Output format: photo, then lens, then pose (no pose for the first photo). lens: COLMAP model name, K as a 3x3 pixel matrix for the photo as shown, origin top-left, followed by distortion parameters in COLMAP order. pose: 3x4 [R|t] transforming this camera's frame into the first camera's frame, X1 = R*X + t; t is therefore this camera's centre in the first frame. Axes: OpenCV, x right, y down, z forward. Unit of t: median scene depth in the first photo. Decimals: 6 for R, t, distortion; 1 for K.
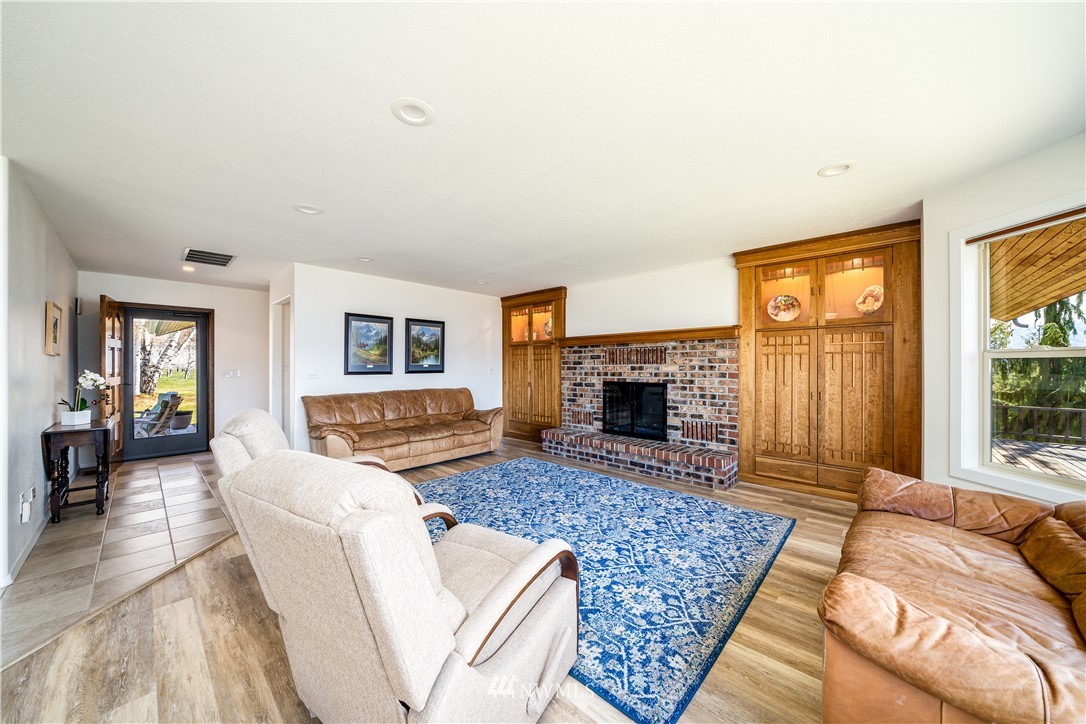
lens RADIAL K [[380.6, 0, 539.6], [0, 380.6, 364.2], [0, 0, 1]] dist [-0.002104, -0.000162]
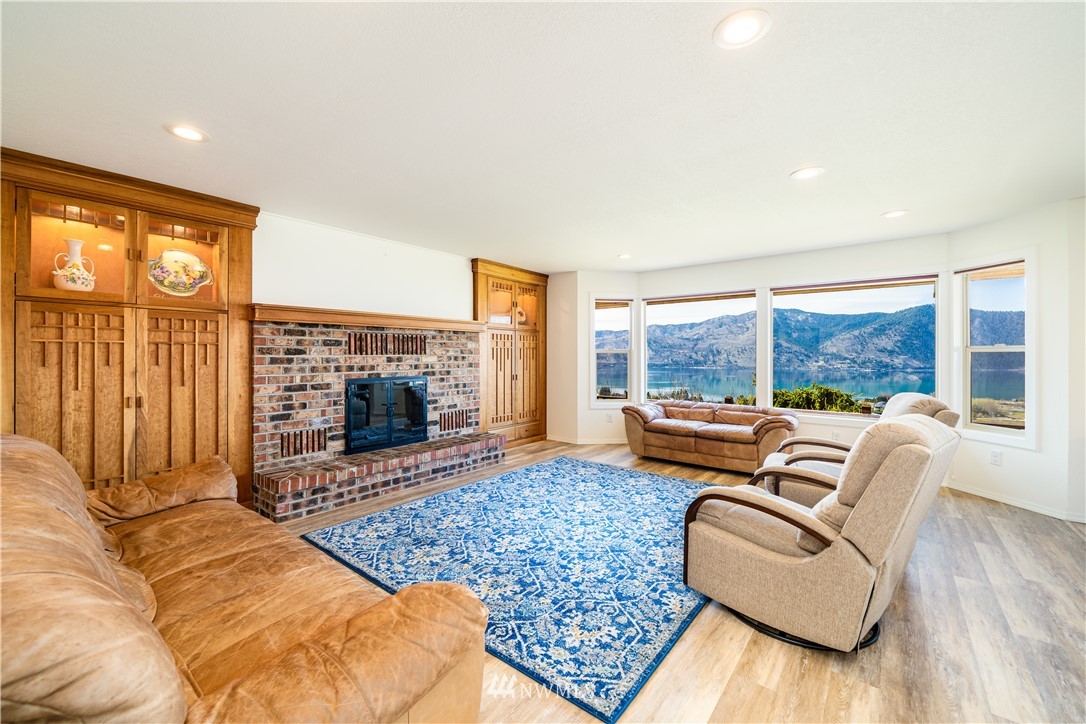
lens RADIAL K [[435.5, 0, 533.3], [0, 435.5, 355.0], [0, 0, 1]] dist [0.000020, -0.000005]
pose [[-0.066364, 0.002793, 0.997792, -0.825784], [-0.004436, 0.999985, -0.003094, 0.003038], [-0.997786, -0.004632, -0.066351, 0.940273]]
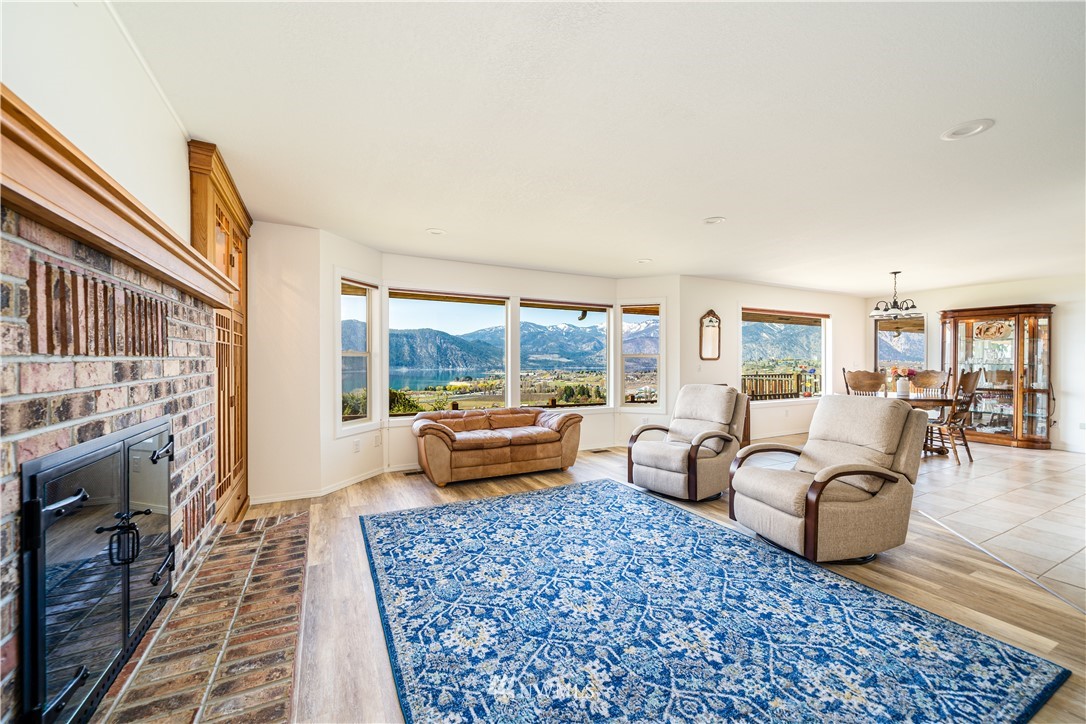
lens RADIAL K [[424.1, 0, 539.2], [0, 424.1, 360.3], [0, 0, 1]] dist [-0.001812, -0.000264]
pose [[-0.941508, 0.001360, 0.336987, -0.104216], [0.000136, 0.999993, -0.003655, 0.005307], [-0.336990, -0.003396, -0.941502, 1.425450]]
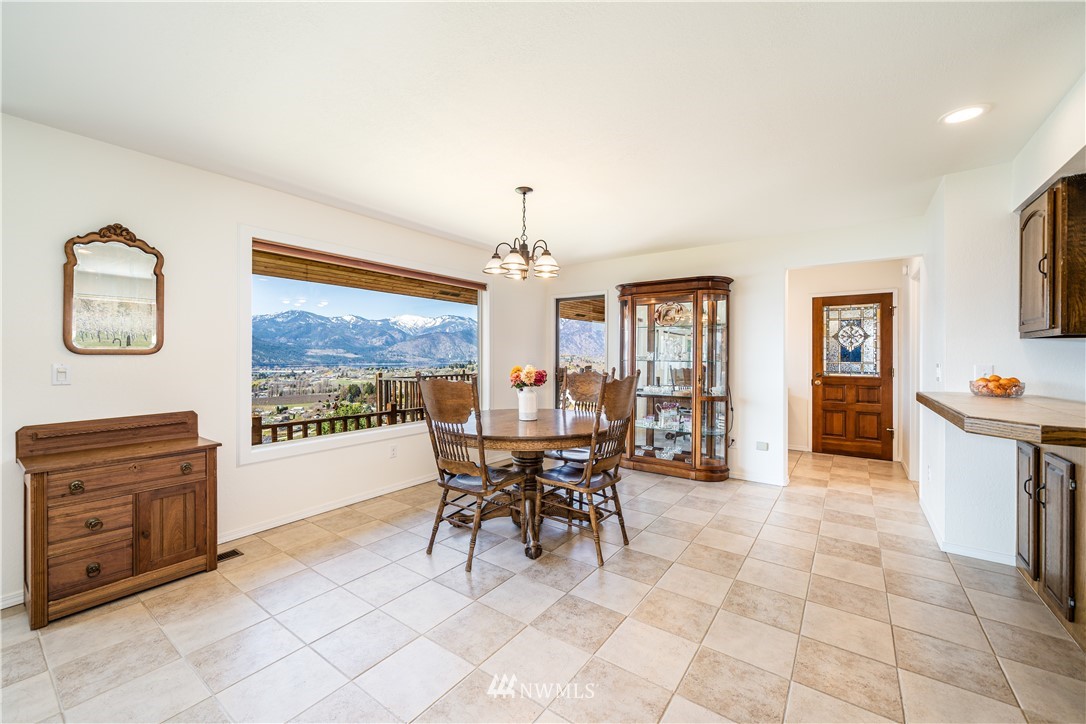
lens RADIAL K [[430.7, 0, 540.7], [0, 430.7, 354.6], [0, 0, 1]] dist [-0.001654, -0.000278]
pose [[-0.991934, -0.000618, -0.126753, -0.685051], [0.000238, 0.999977, -0.006738, 0.003930], [0.126754, -0.006714, -0.991911, 0.442850]]
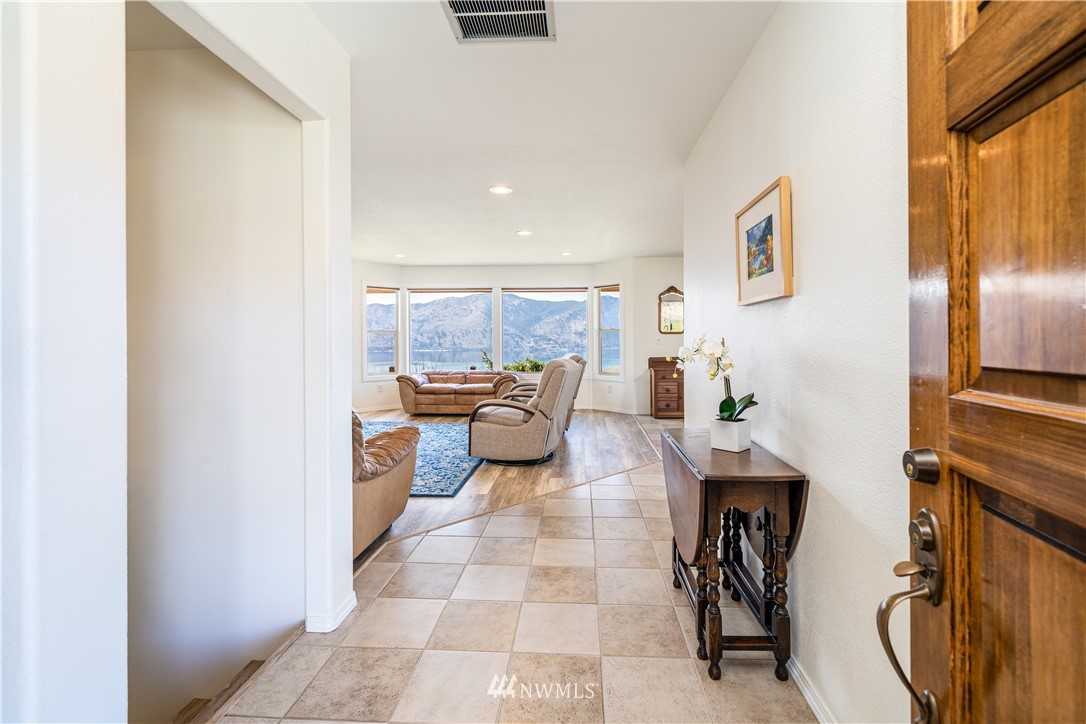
lens RADIAL K [[475.8, 0, 548.9], [0, 475.8, 337.2], [0, 0, 1]] dist [0.000316, 0.000002]
pose [[-0.633535, 0.004402, 0.773702, -1.272933], [0.002190, 0.999990, -0.003897, 0.017932], [-0.773711, -0.000775, -0.633538, 1.276992]]
